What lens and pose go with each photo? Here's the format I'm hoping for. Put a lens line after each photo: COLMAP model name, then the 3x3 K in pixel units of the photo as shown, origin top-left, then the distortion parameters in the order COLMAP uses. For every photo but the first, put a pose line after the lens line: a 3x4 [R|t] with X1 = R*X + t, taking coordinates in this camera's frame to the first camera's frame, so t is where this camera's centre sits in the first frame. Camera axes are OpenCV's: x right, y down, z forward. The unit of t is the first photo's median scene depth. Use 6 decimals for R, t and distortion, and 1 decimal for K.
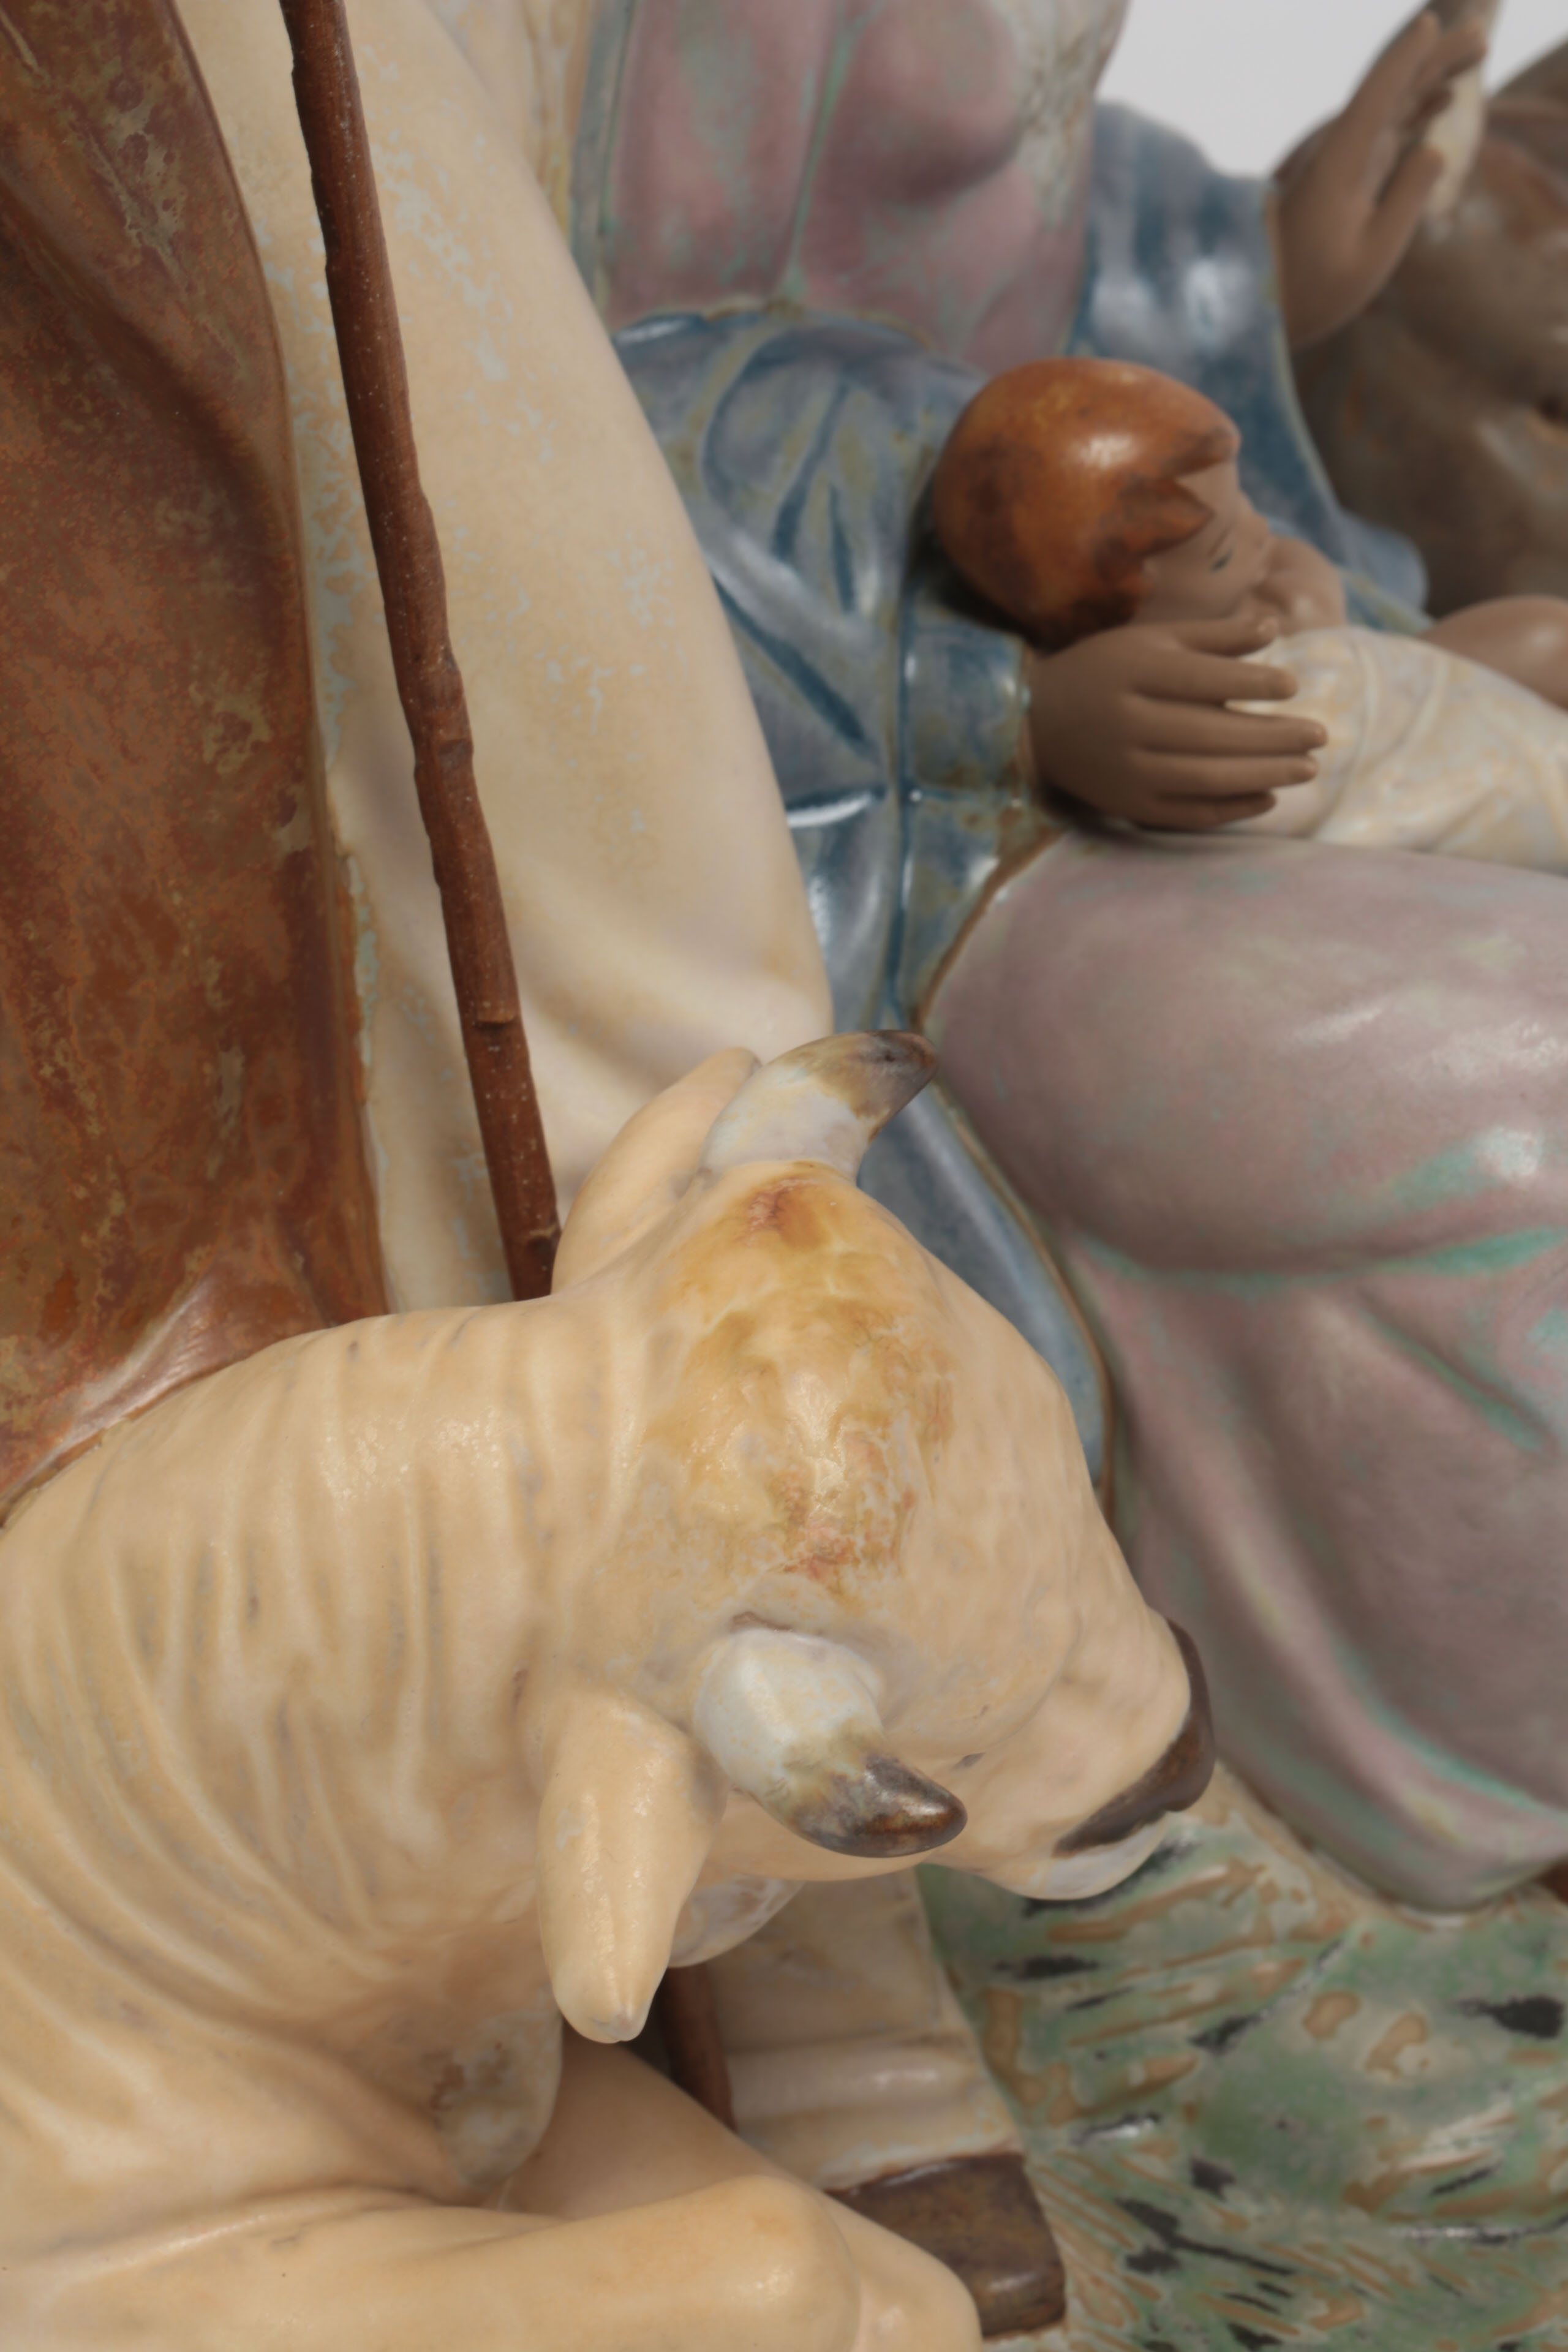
lens RADIAL K [[8112.8, 0, 782.3], [0, 8112.8, 1175.9], [0, 0, 1]] dist [0.014141, 0.000000]
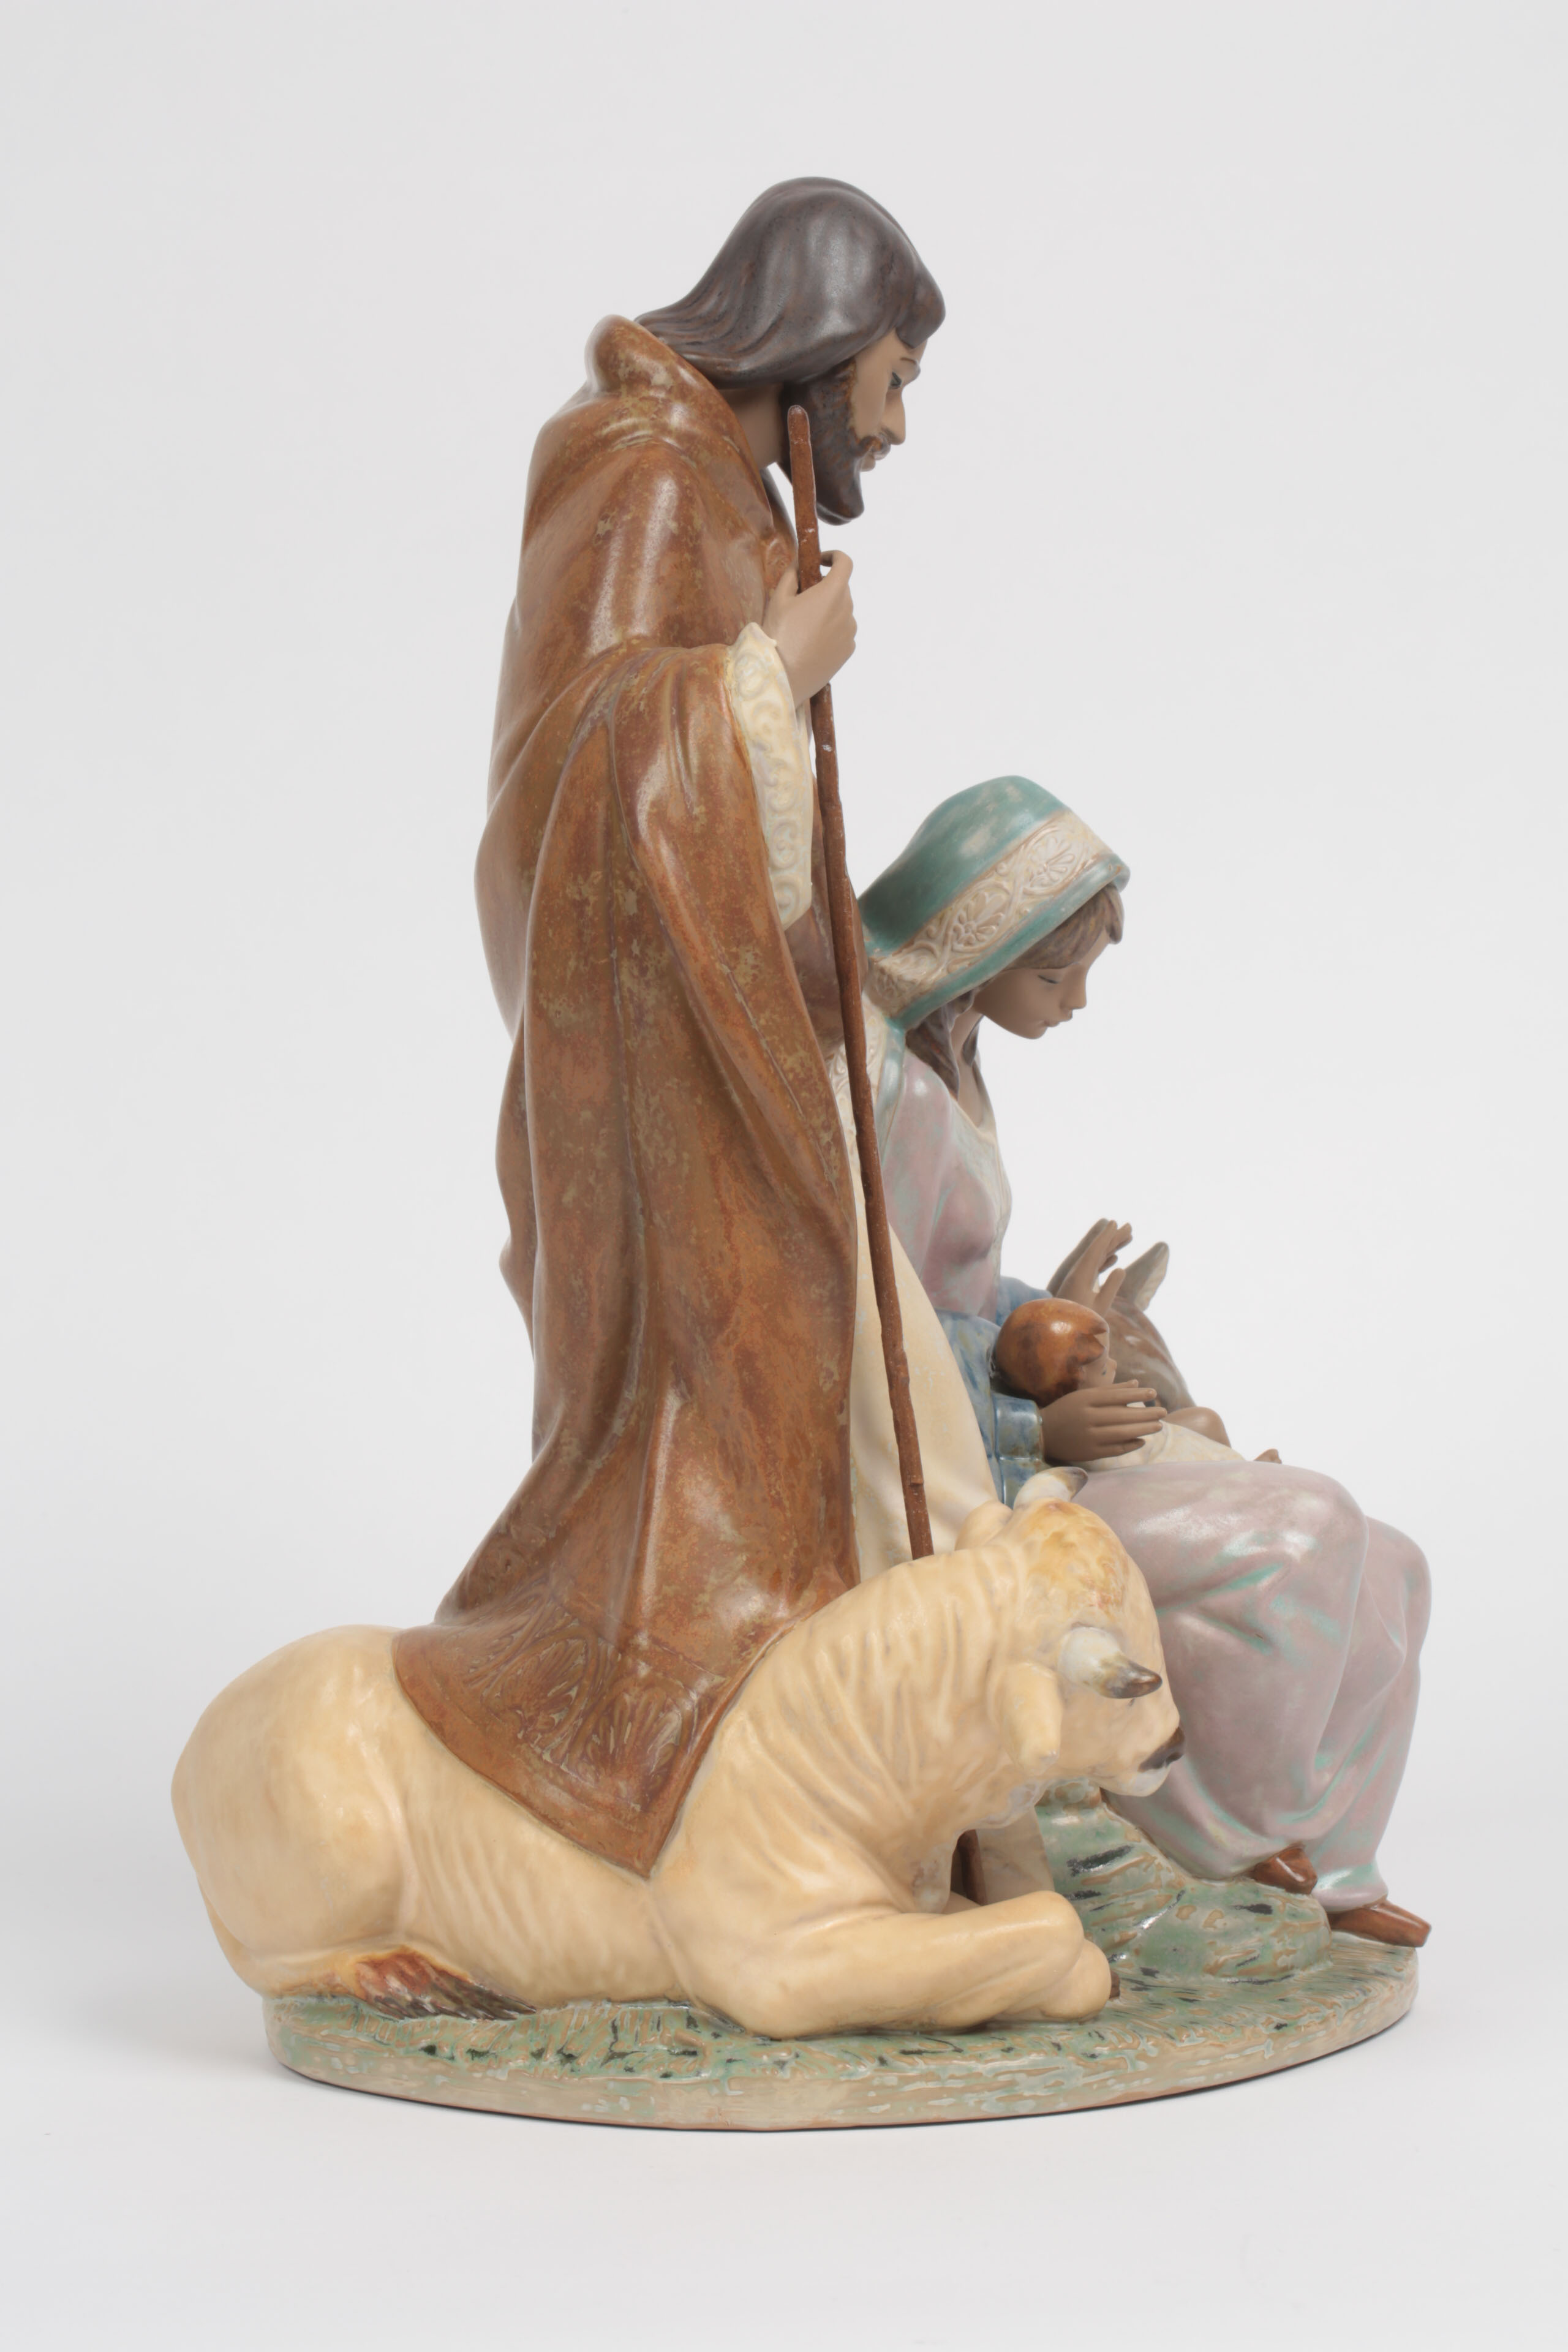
lens RADIAL K [[8112.8, 0, 783.5], [0, 8112.8, 1175.7], [0, 0, 1]] dist [0.014141, 0.000000]
pose [[0.966398, 0.001705, 0.257046, -0.794209], [0.083854, 0.943184, -0.321517, 0.771335], [-0.242989, 0.332268, 0.911348, -1.555371]]
